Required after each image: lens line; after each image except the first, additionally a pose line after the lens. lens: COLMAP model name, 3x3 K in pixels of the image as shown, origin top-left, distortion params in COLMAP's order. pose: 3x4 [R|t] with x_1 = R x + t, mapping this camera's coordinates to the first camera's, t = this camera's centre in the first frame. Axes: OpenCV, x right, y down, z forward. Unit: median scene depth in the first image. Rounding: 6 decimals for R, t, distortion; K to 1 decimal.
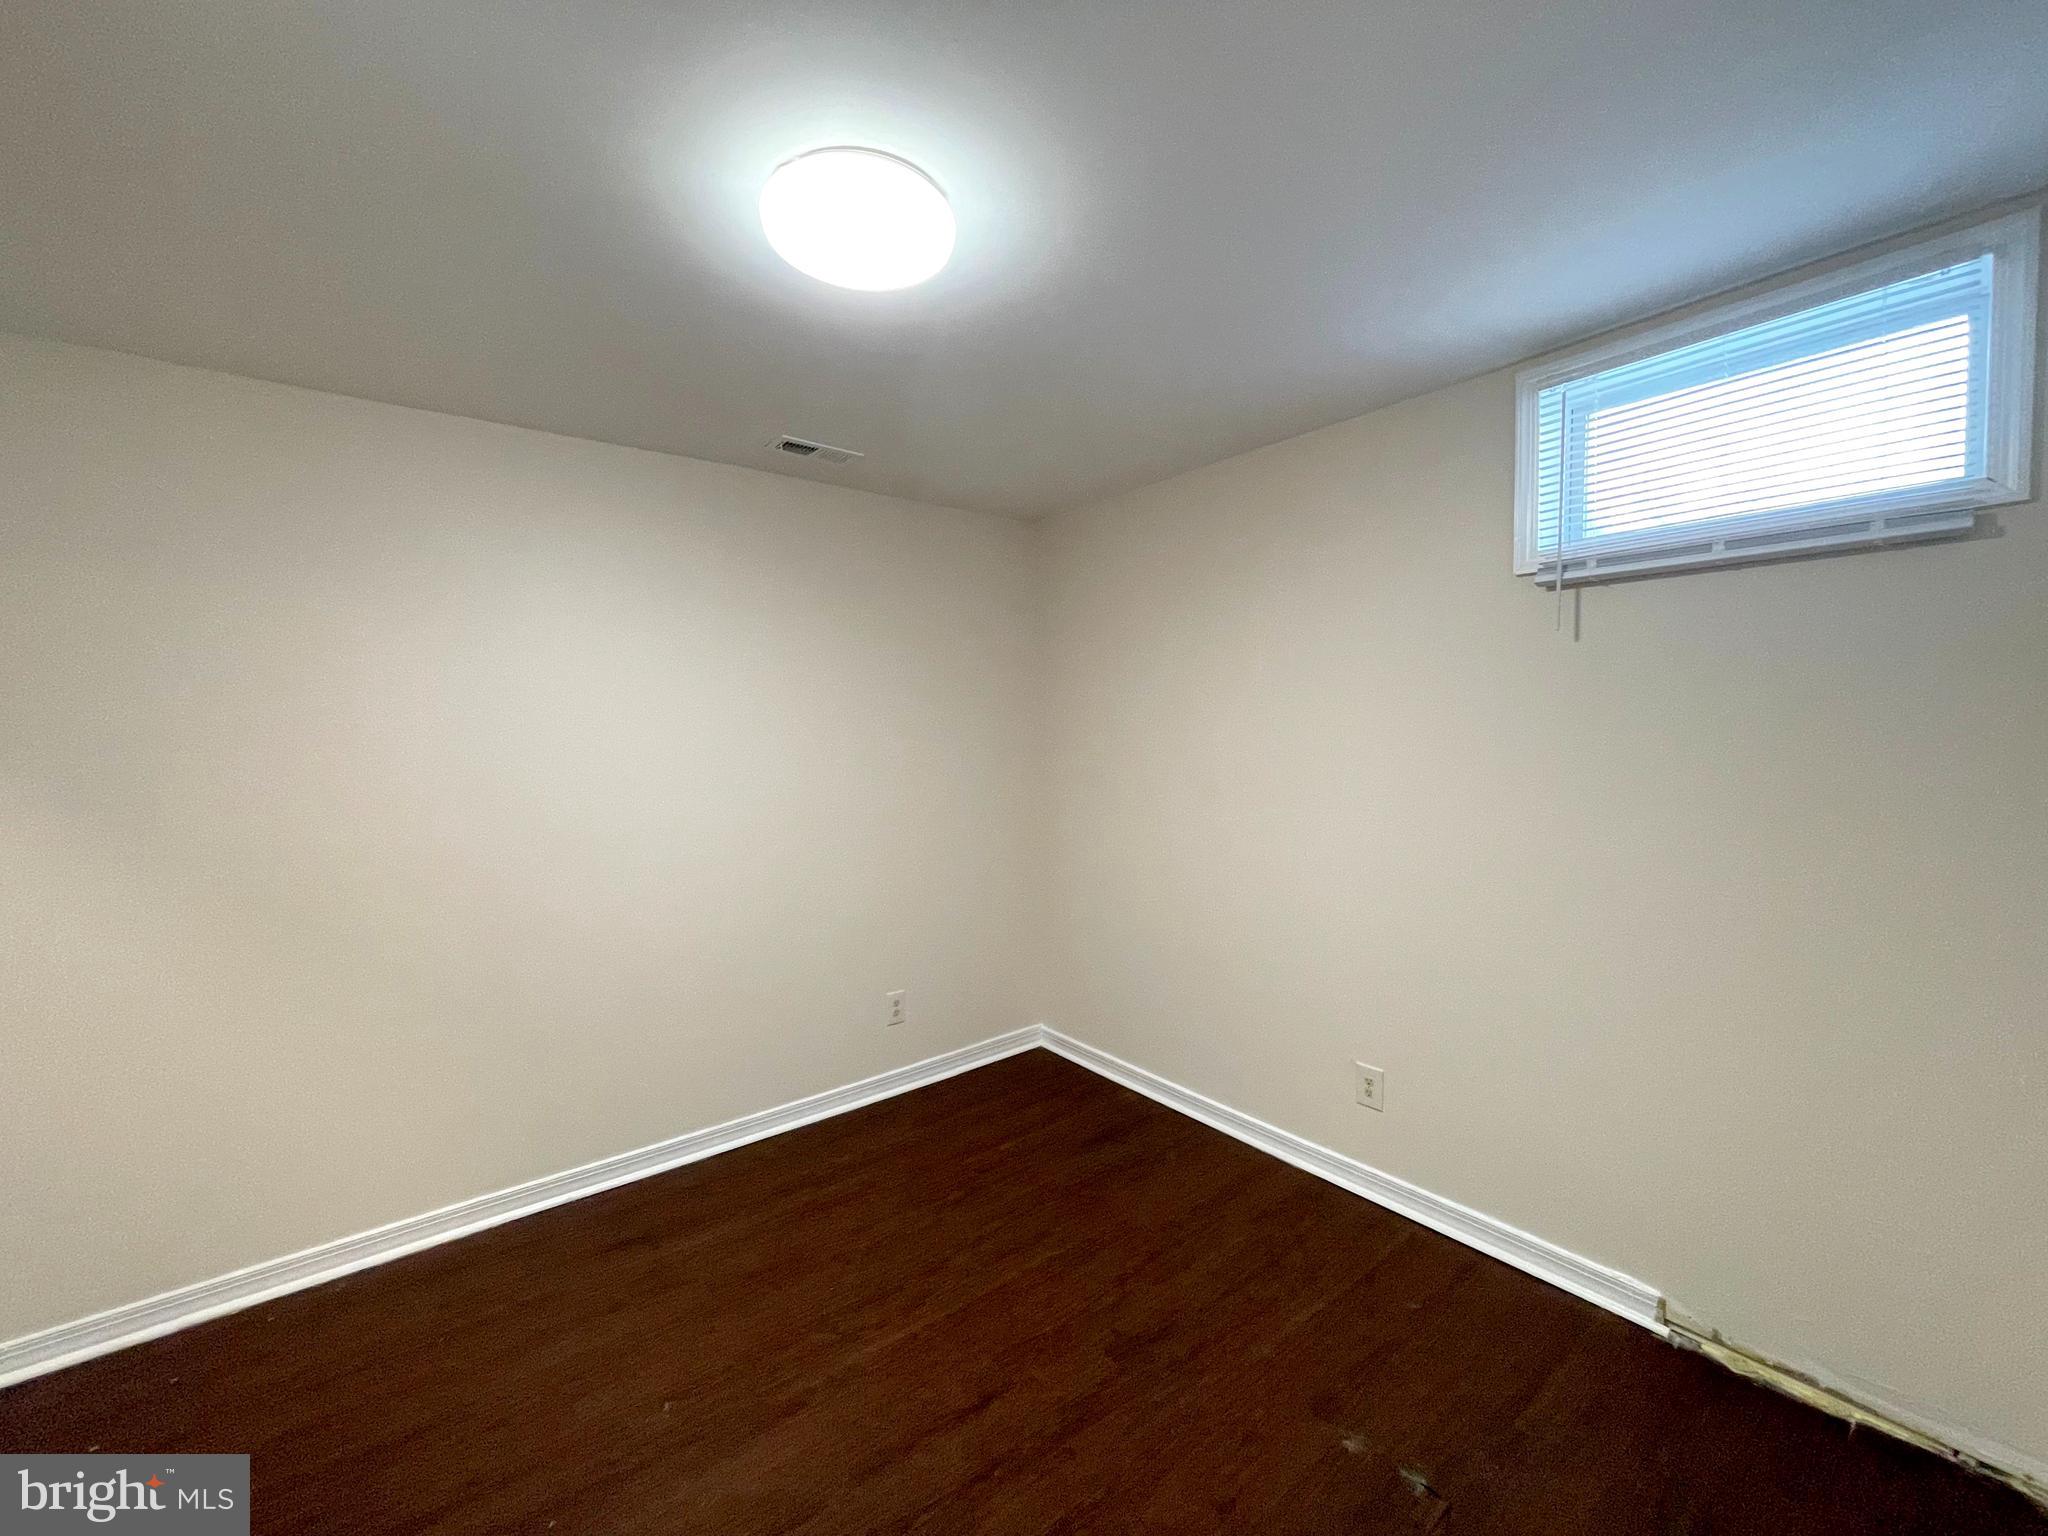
lens RADIAL K [[839.4, 0, 1019.2], [0, 839.4, 765.5], [0, 0, 1]] dist [-0.001034, -0.000138]
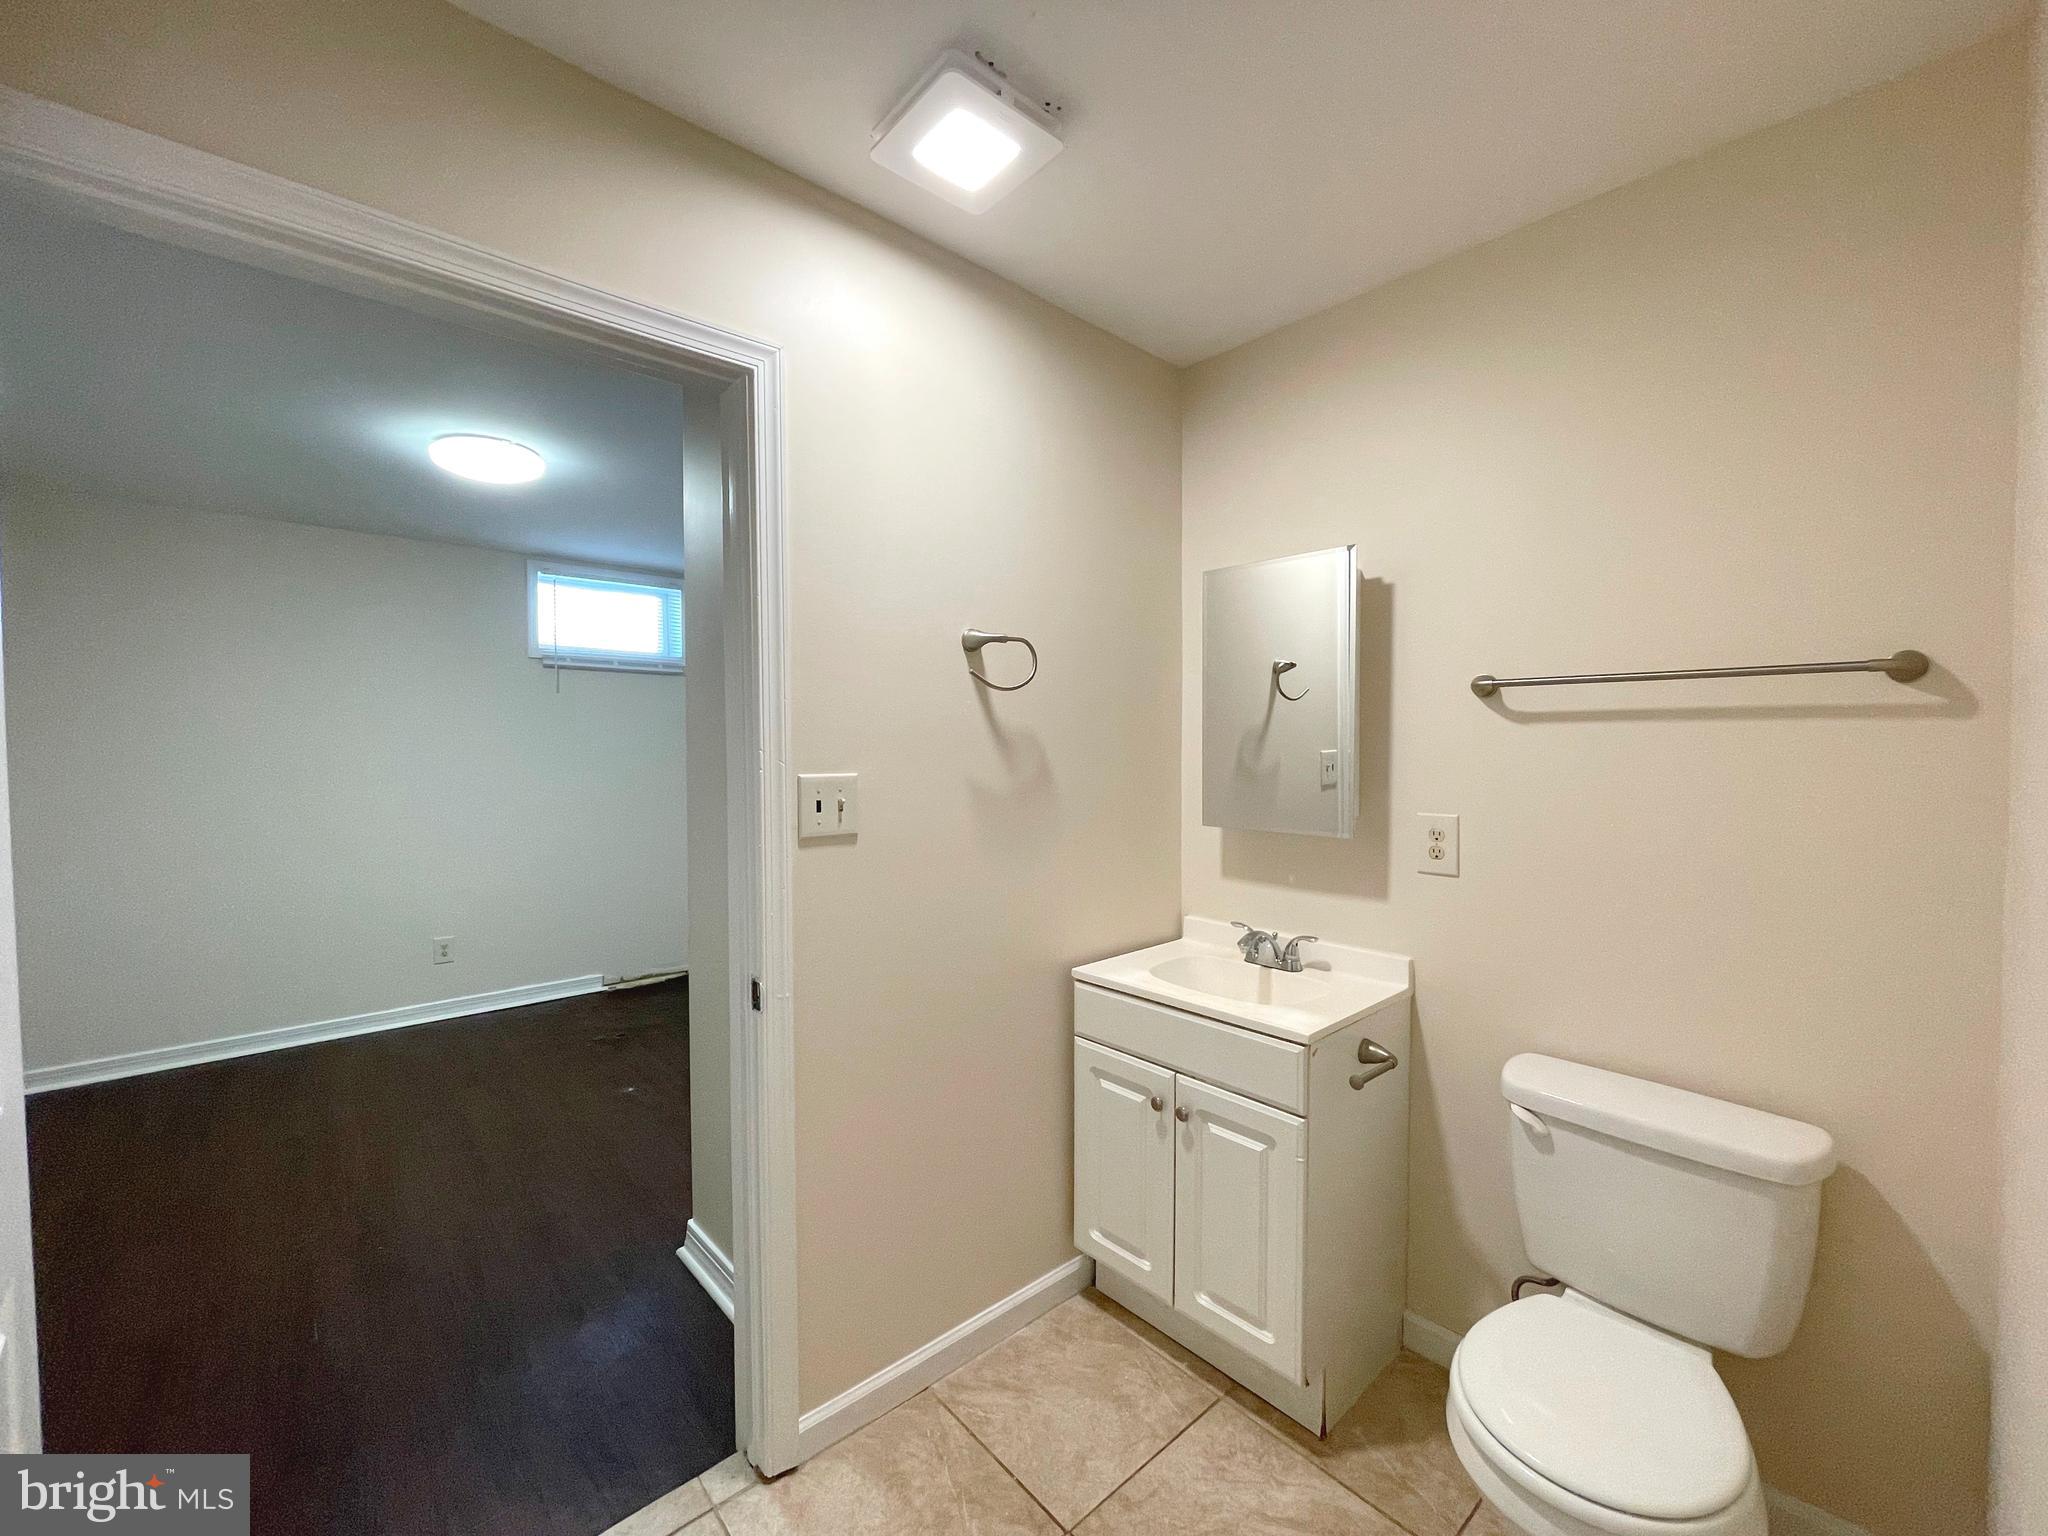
lens RADIAL K [[839.4, 0, 1019.2], [0, 839.4, 765.5], [0, 0, 1]] dist [-0.001034, -0.000138]
pose [[-0.054983, -0.031573, 0.997988, -1.608895], [0.044802, 0.998415, 0.034054, 0.017217], [-0.997482, 0.046584, -0.053481, -0.062659]]
